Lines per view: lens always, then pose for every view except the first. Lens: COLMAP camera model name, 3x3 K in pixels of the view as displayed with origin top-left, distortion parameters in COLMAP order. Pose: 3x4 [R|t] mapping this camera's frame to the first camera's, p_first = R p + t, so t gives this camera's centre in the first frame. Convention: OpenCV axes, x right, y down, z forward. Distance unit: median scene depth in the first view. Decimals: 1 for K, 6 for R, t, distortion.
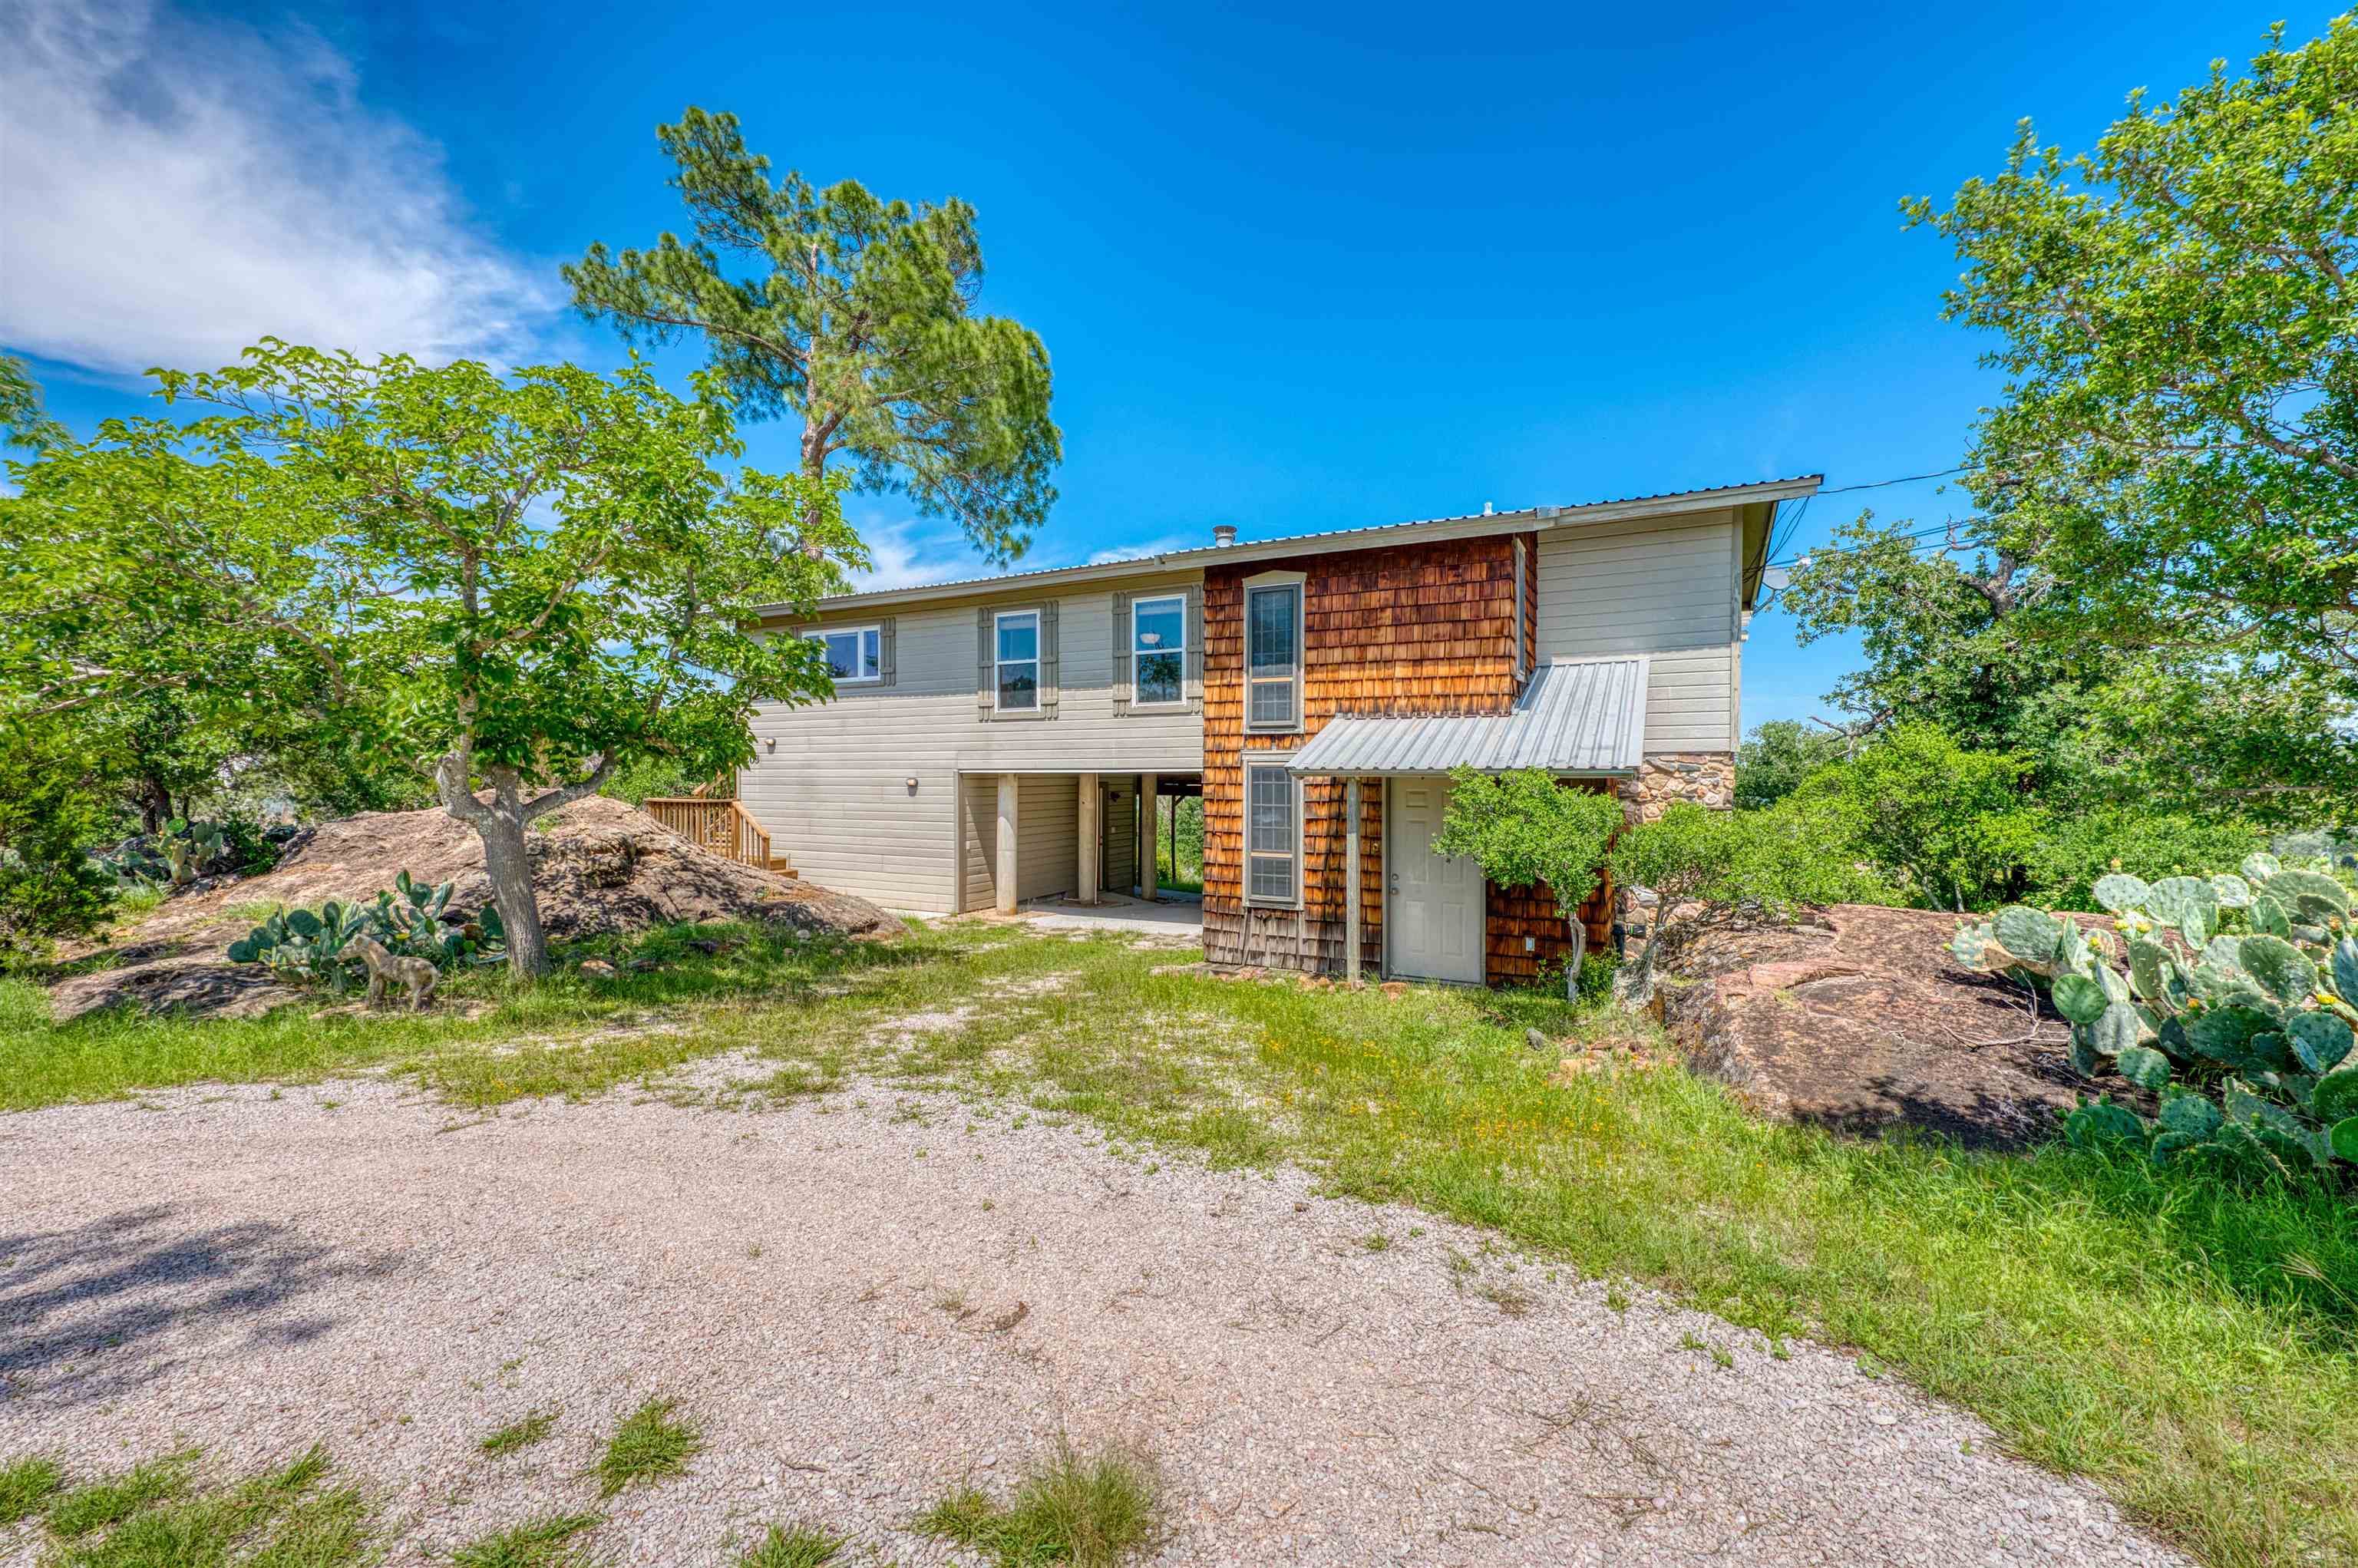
lens RADIAL K [[934.0, 0, 1182.0], [0, 934.0, 779.3], [0, 0, 1]] dist [0.000078, 0.000000]
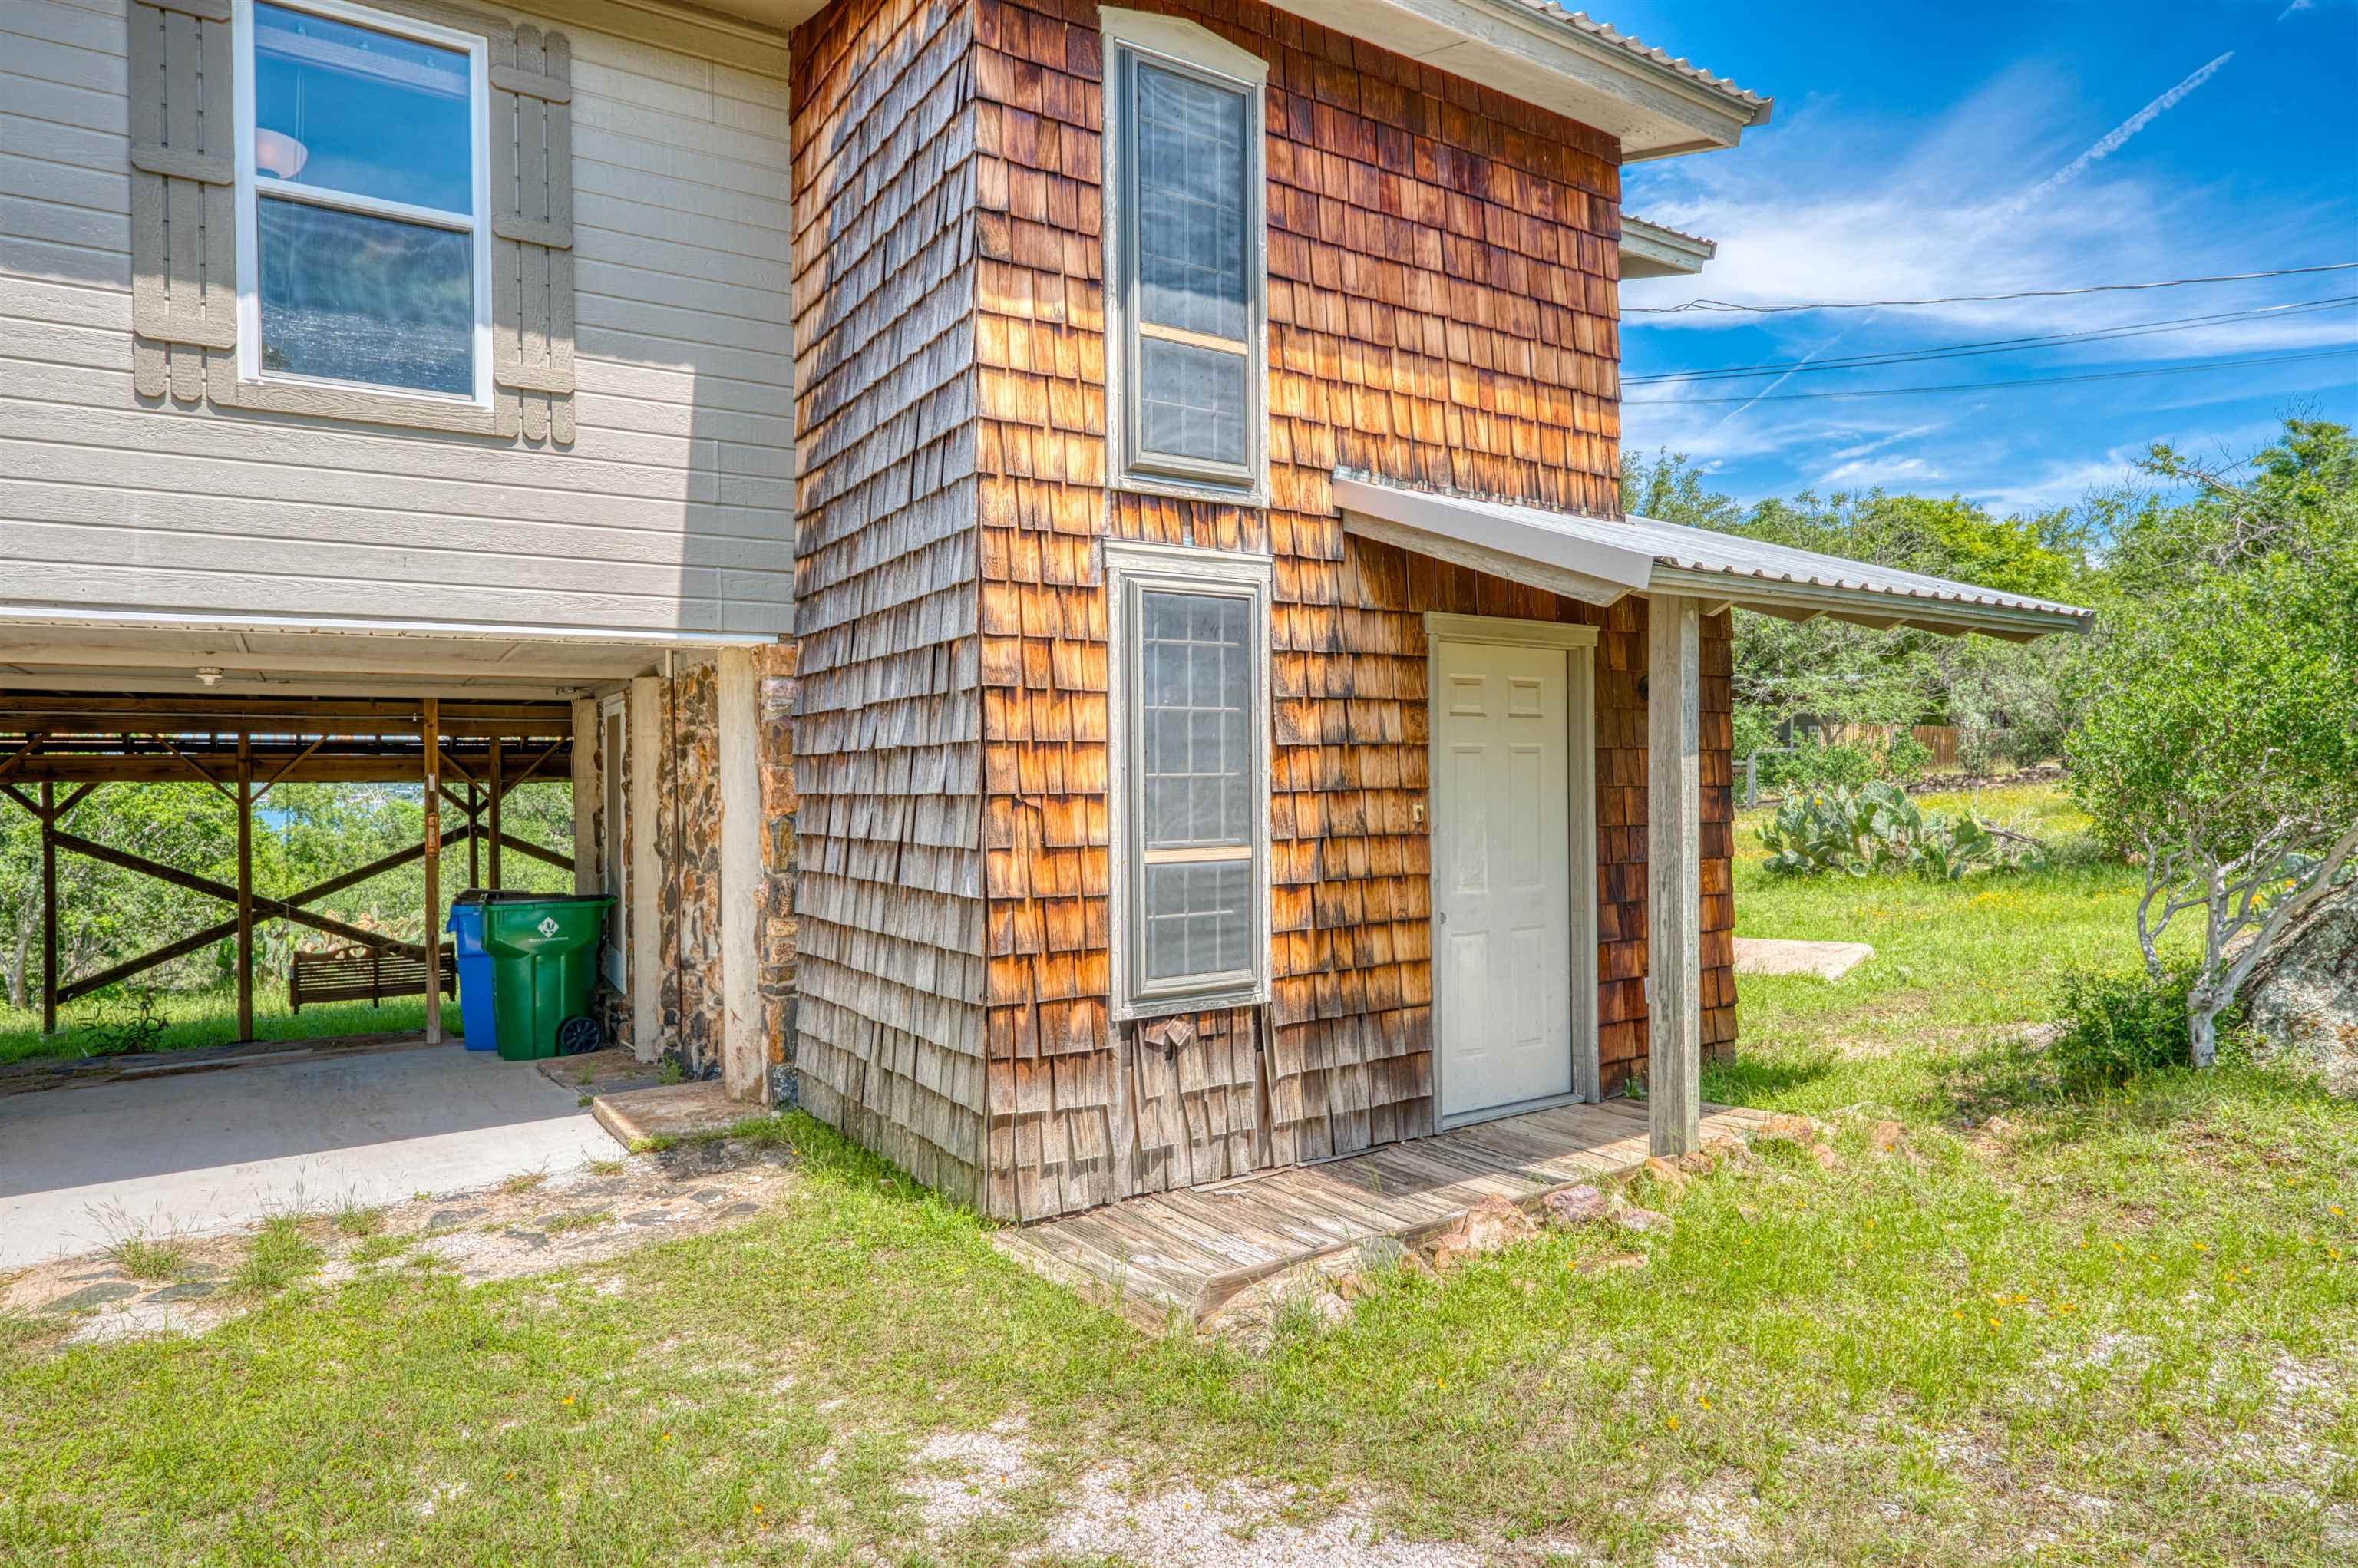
lens RADIAL K [[1391.4, 0, 1179.5], [0, 1391.4, 780.1], [0, 0, 1]] dist [-0.004459, 0.000147]
pose [[0.487365, -0.006235, 0.873176, -0.354699], [0.020391, 0.999783, -0.004242, 0.057057], [-0.872960, 0.019872, 0.487387, 0.770581]]
